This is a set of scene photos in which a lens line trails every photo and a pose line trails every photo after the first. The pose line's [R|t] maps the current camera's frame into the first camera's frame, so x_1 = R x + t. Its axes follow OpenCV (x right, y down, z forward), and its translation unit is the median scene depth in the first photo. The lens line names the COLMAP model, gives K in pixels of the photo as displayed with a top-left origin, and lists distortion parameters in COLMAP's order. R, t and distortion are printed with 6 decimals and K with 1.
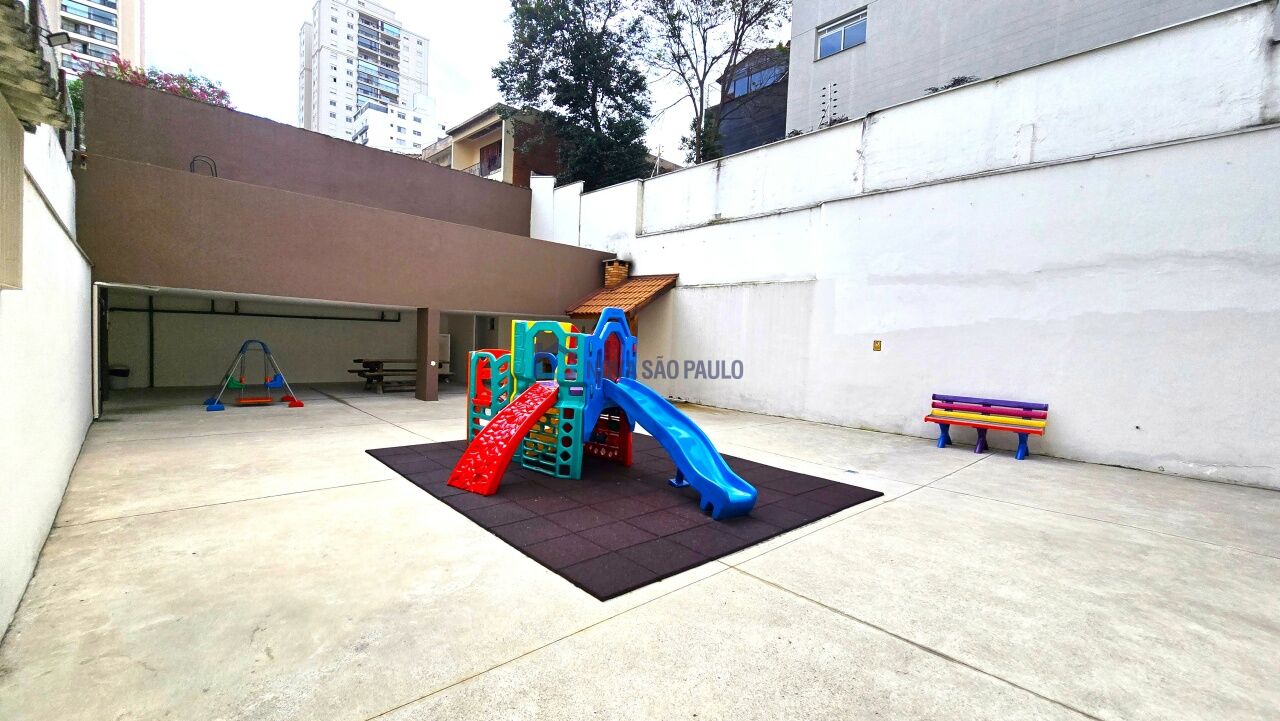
lens RADIAL K [[527.7, 0, 637.4], [0, 527.7, 362.2], [0, 0, 1]] dist [-0.007186, 0.000916]
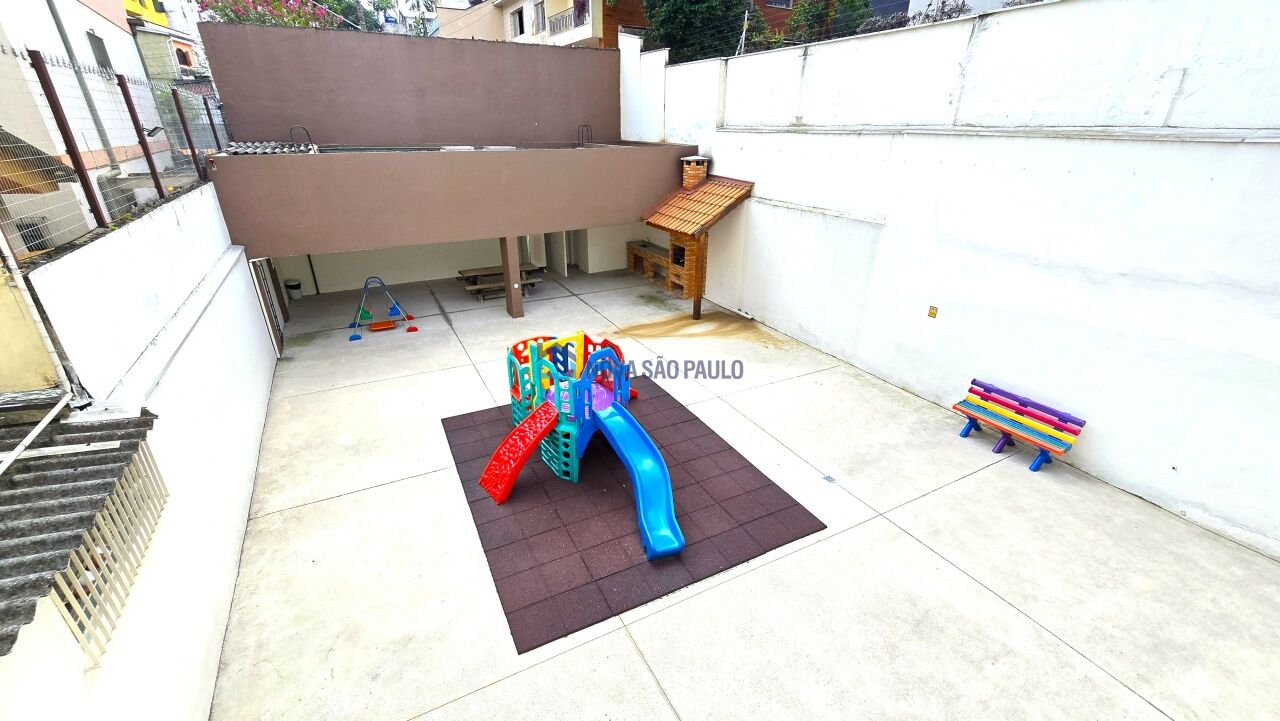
lens RADIAL K [[527.7, 0, 638.3], [0, 527.7, 367.4], [0, 0, 1]] dist [-0.007186, 0.000916]
pose [[0.964650, 0.075912, -0.252366, 0.195351], [0.022945, 0.929786, 0.367385, -0.293892], [0.262535, -0.360189, 0.895176, -0.004418]]
